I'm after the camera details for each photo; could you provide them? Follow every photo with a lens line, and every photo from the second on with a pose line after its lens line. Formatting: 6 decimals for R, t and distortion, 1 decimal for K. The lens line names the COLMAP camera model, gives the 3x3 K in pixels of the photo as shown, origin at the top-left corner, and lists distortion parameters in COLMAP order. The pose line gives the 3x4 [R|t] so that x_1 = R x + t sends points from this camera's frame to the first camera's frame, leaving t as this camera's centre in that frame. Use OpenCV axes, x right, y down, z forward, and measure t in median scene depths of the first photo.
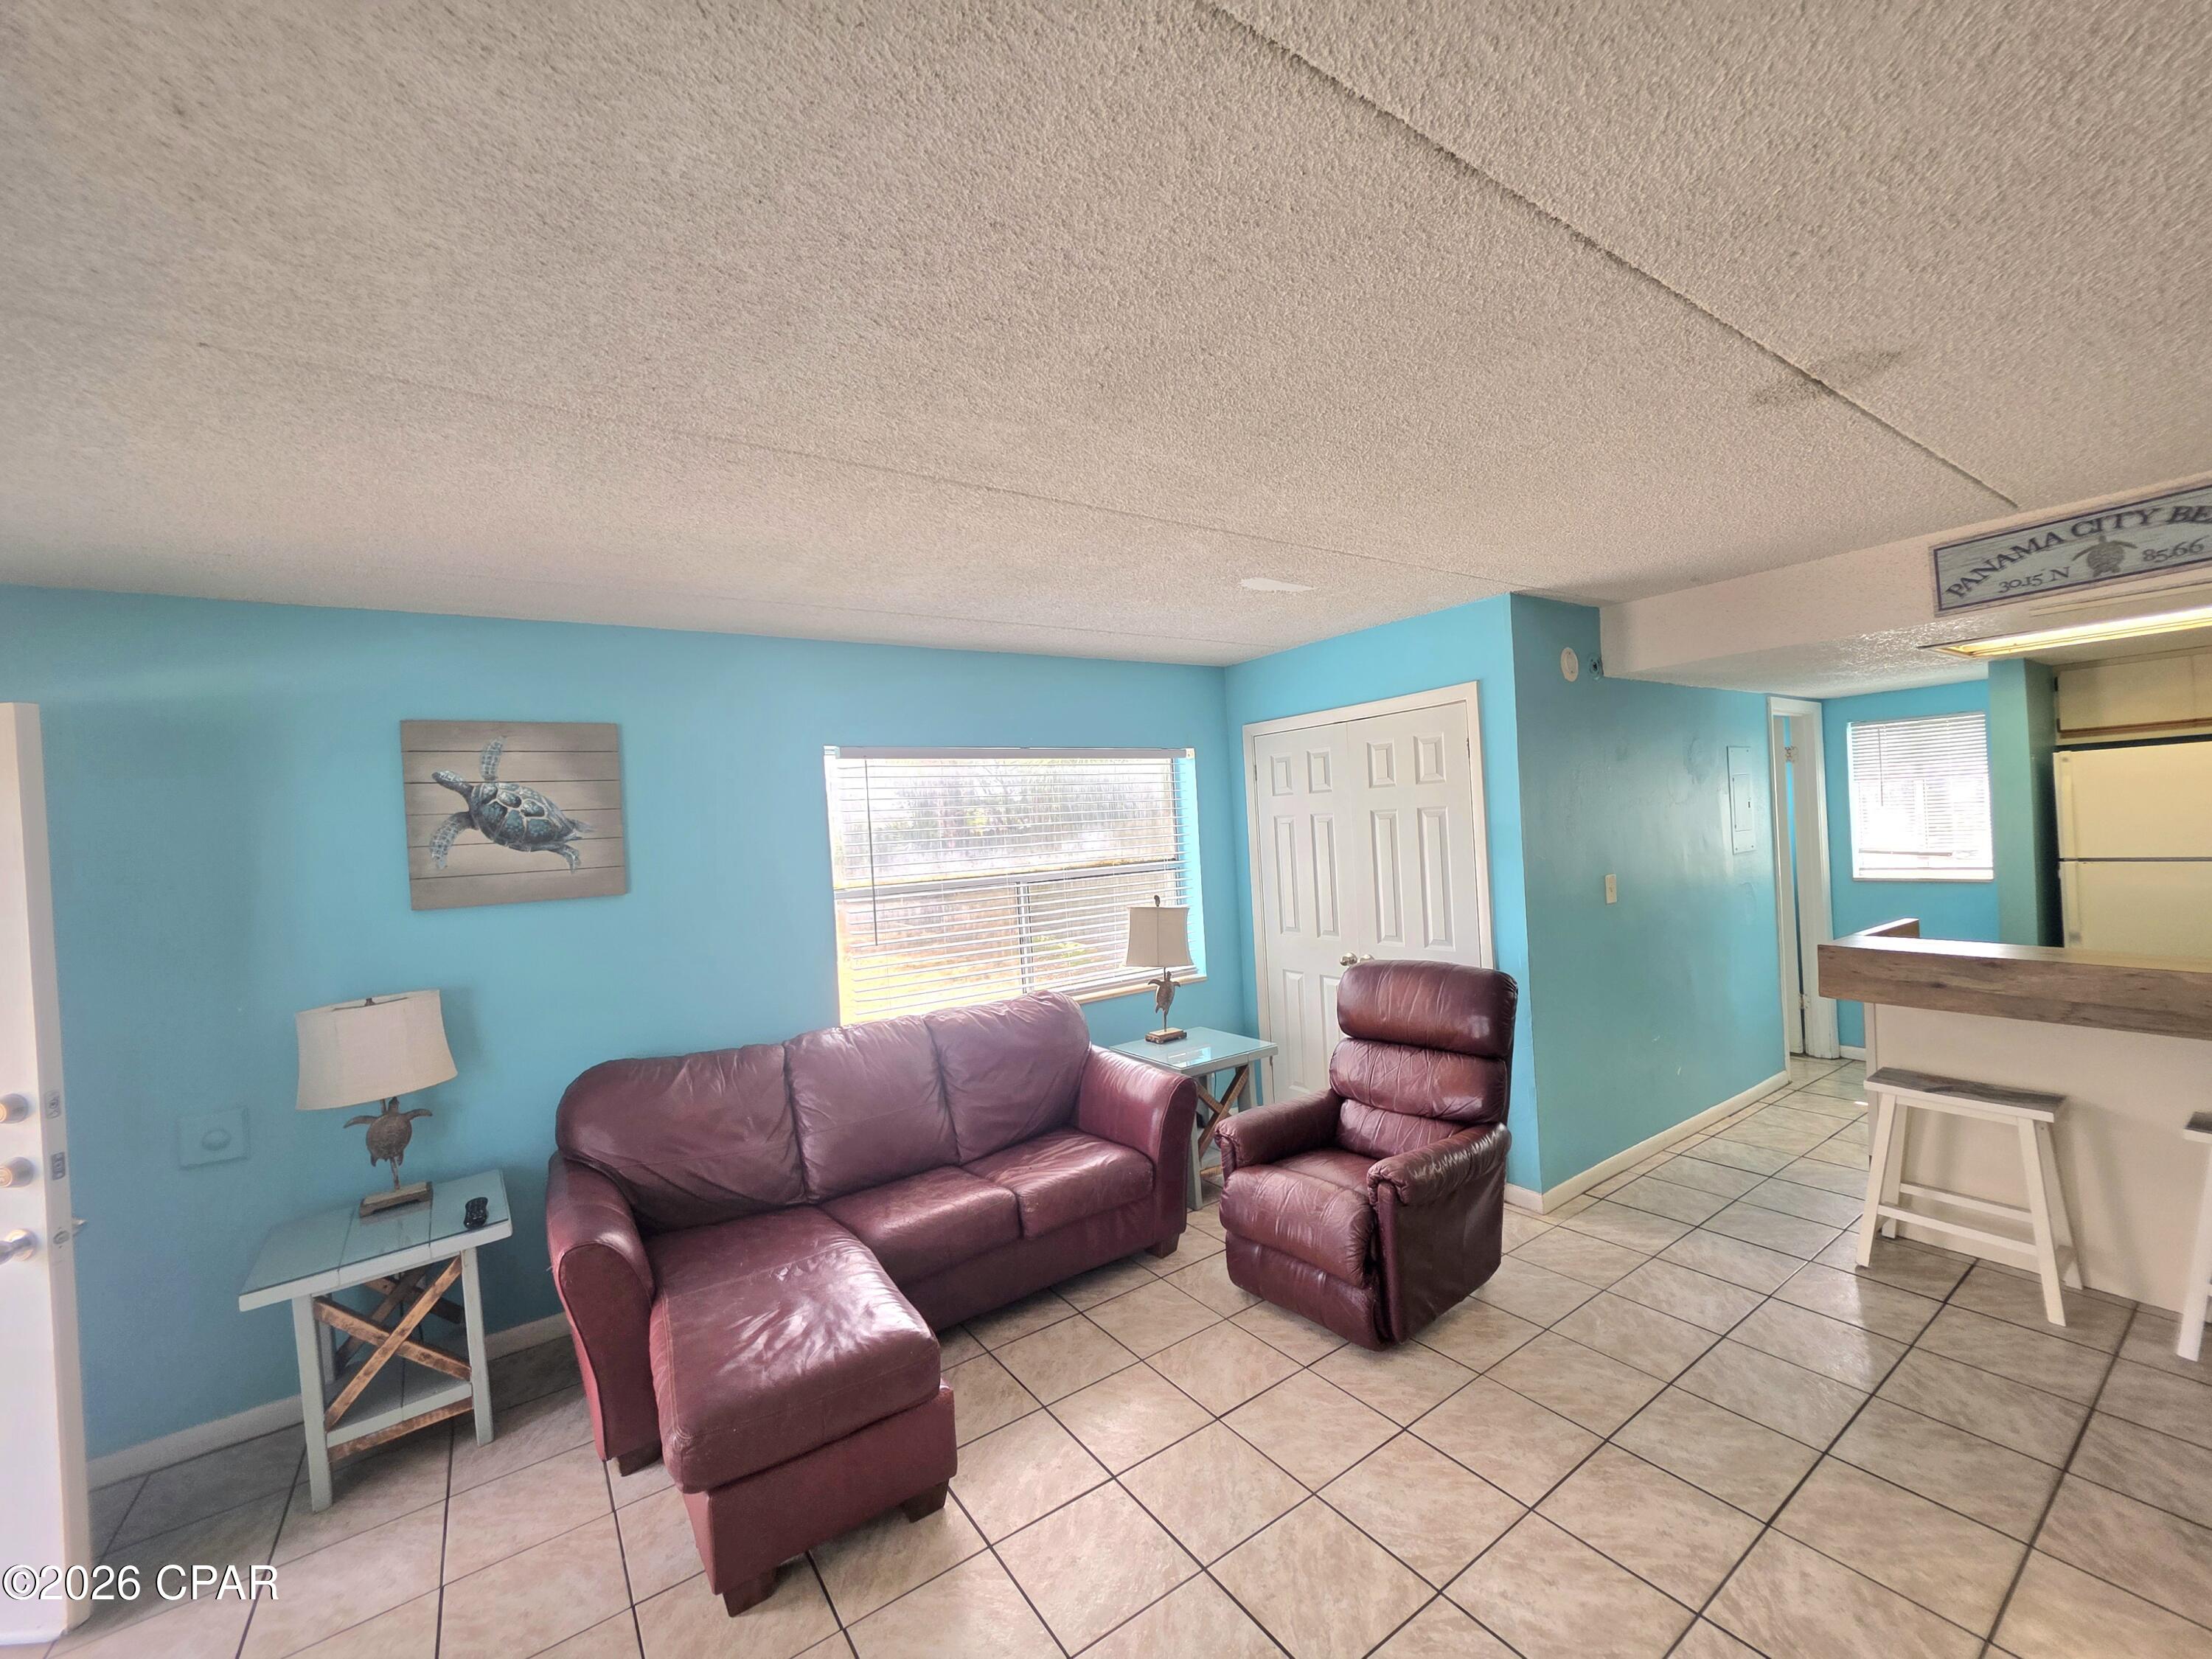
lens RADIAL K [[897.9, 0, 1109.6], [0, 897.9, 831.8], [0, 0, 1]] dist [0.001133, 0.001296]
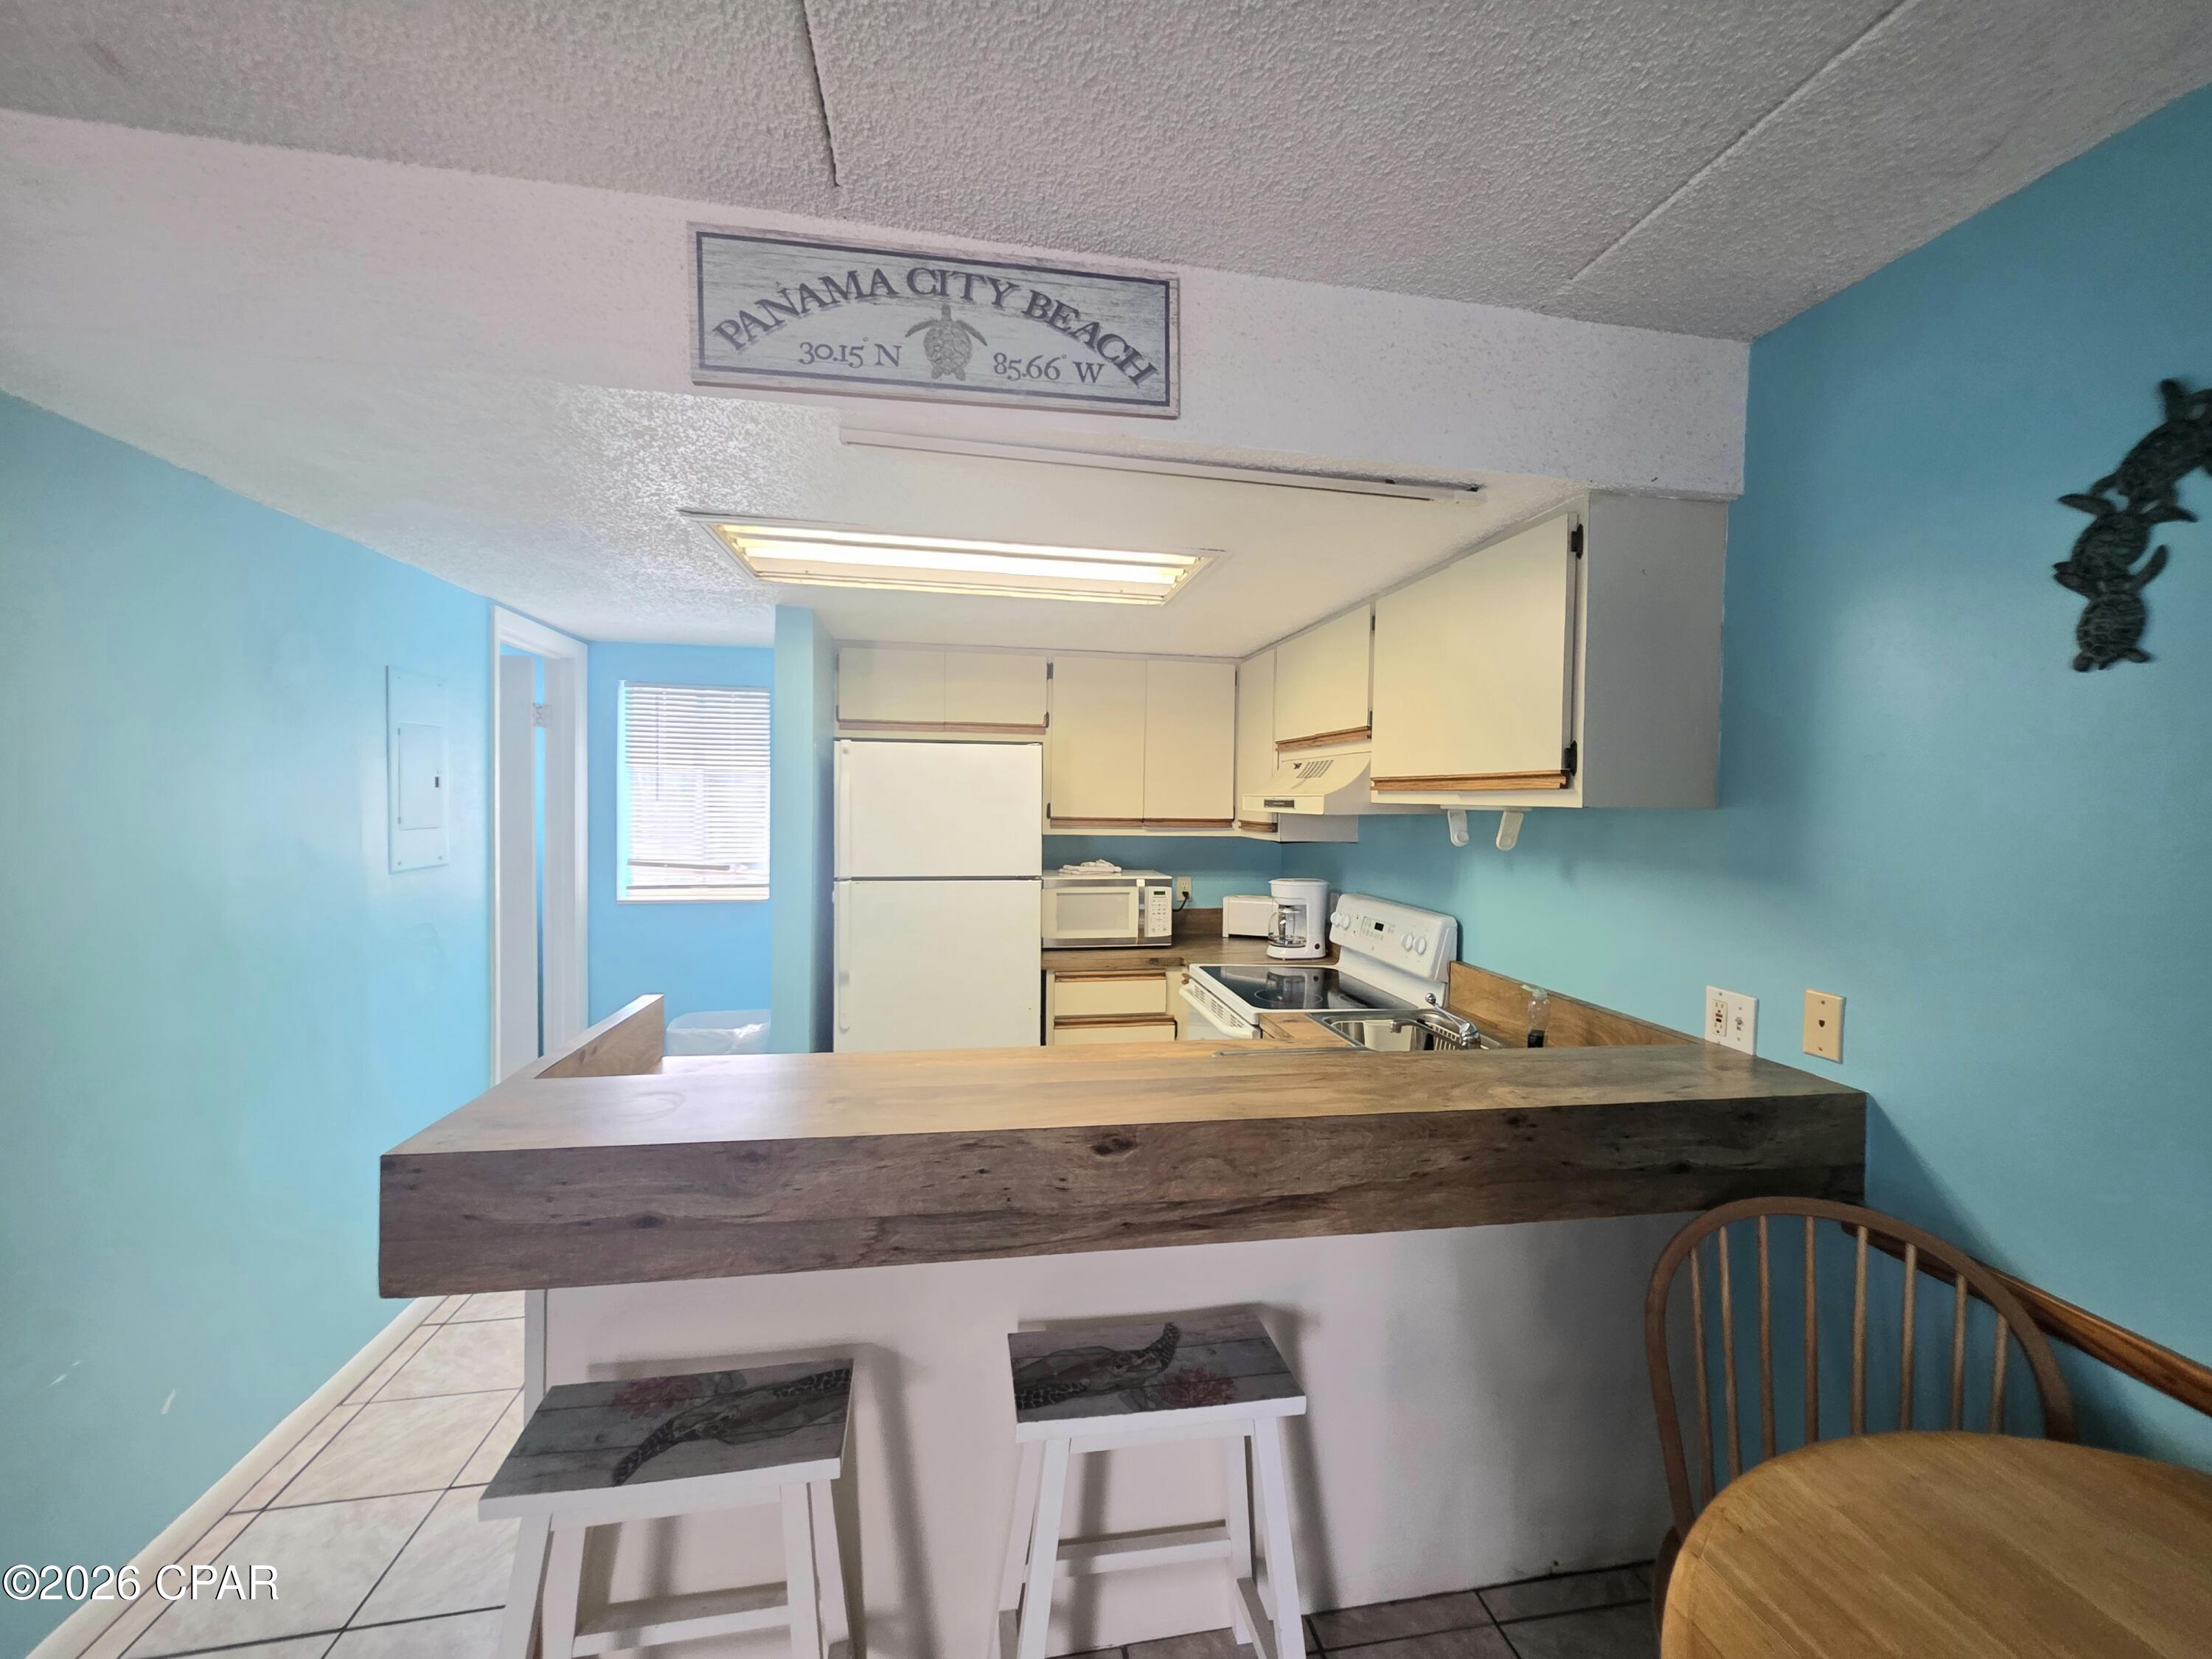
lens RADIAL K [[897.9, 0, 1133.6], [0, 897.9, 814.3], [0, 0, 1]] dist [0.001133, 0.001296]
pose [[0.402245, 0.044785, 0.914436, 0.617063], [-0.030046, 0.998911, -0.035706, -0.007351], [-0.915039, -0.013113, 0.403153, 0.624768]]
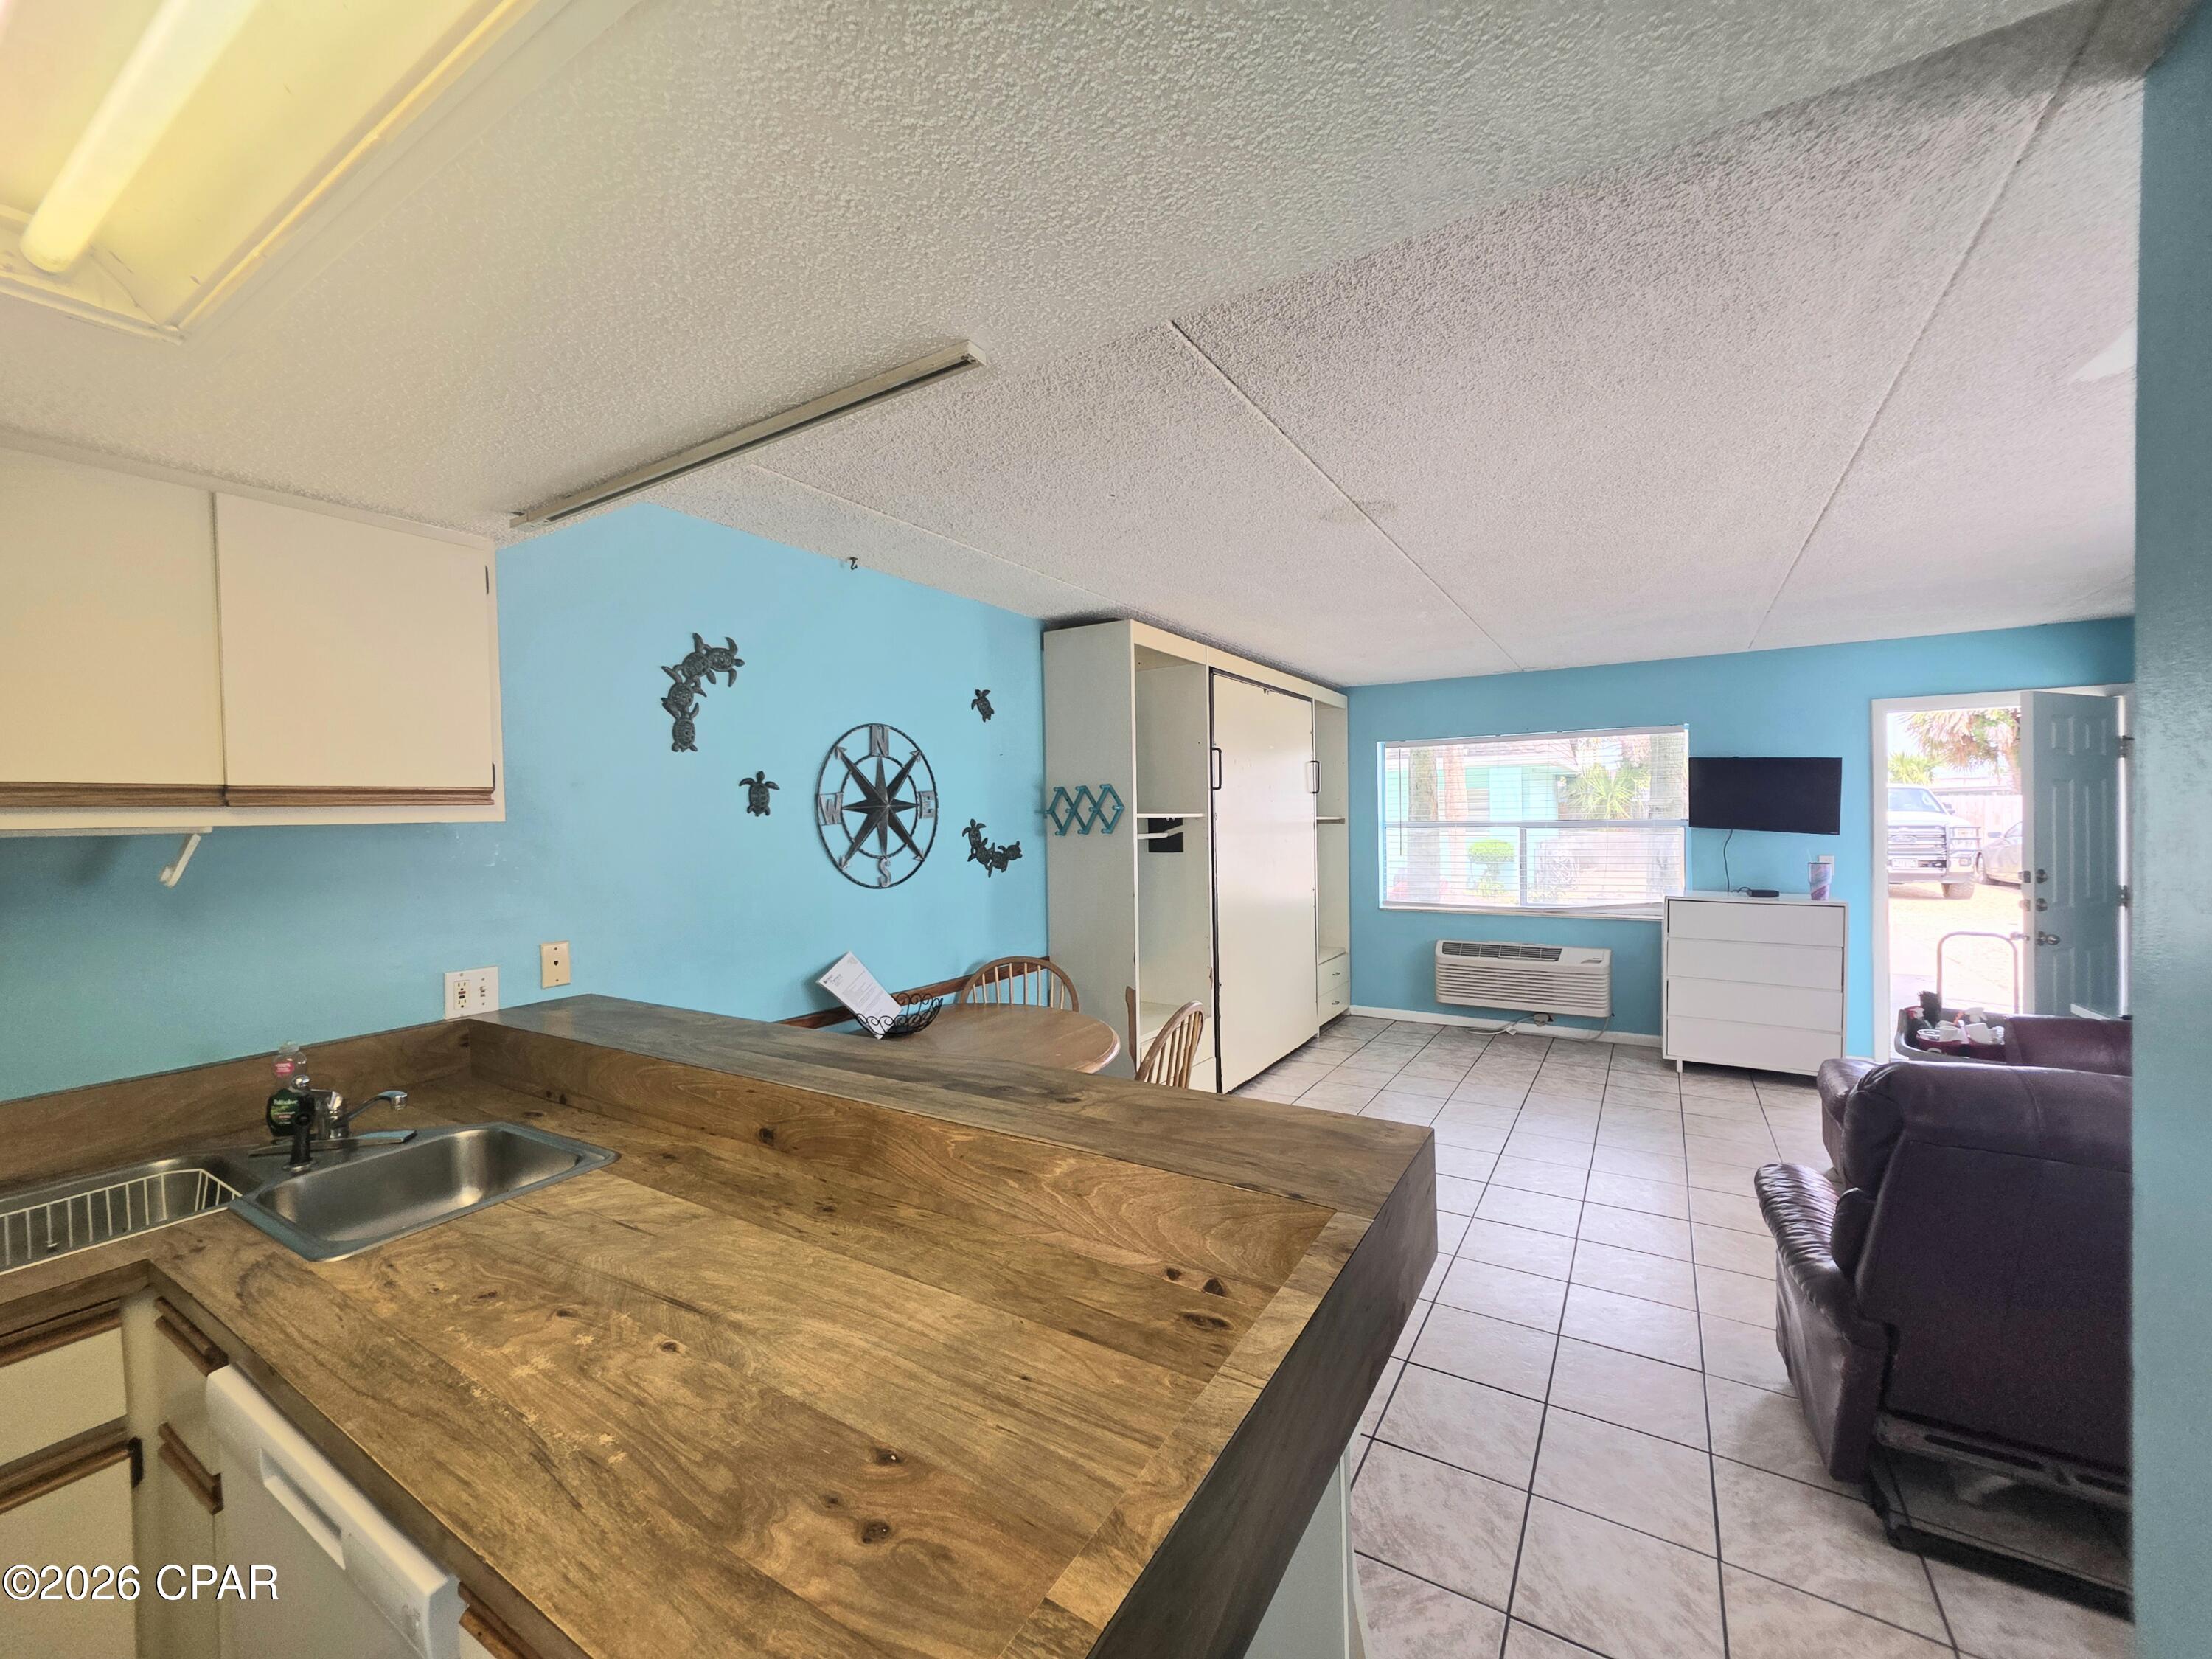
lens RADIAL K [[897.9, 0, 1109.0], [0, 897.9, 825.1], [0, 0, 1]] dist [0.001133, 0.001296]
pose [[-0.913310, 0.074960, -0.400307, 1.151060], [0.061479, 0.997028, 0.046434, -0.043850], [0.402598, 0.017798, -0.915204, 1.404249]]
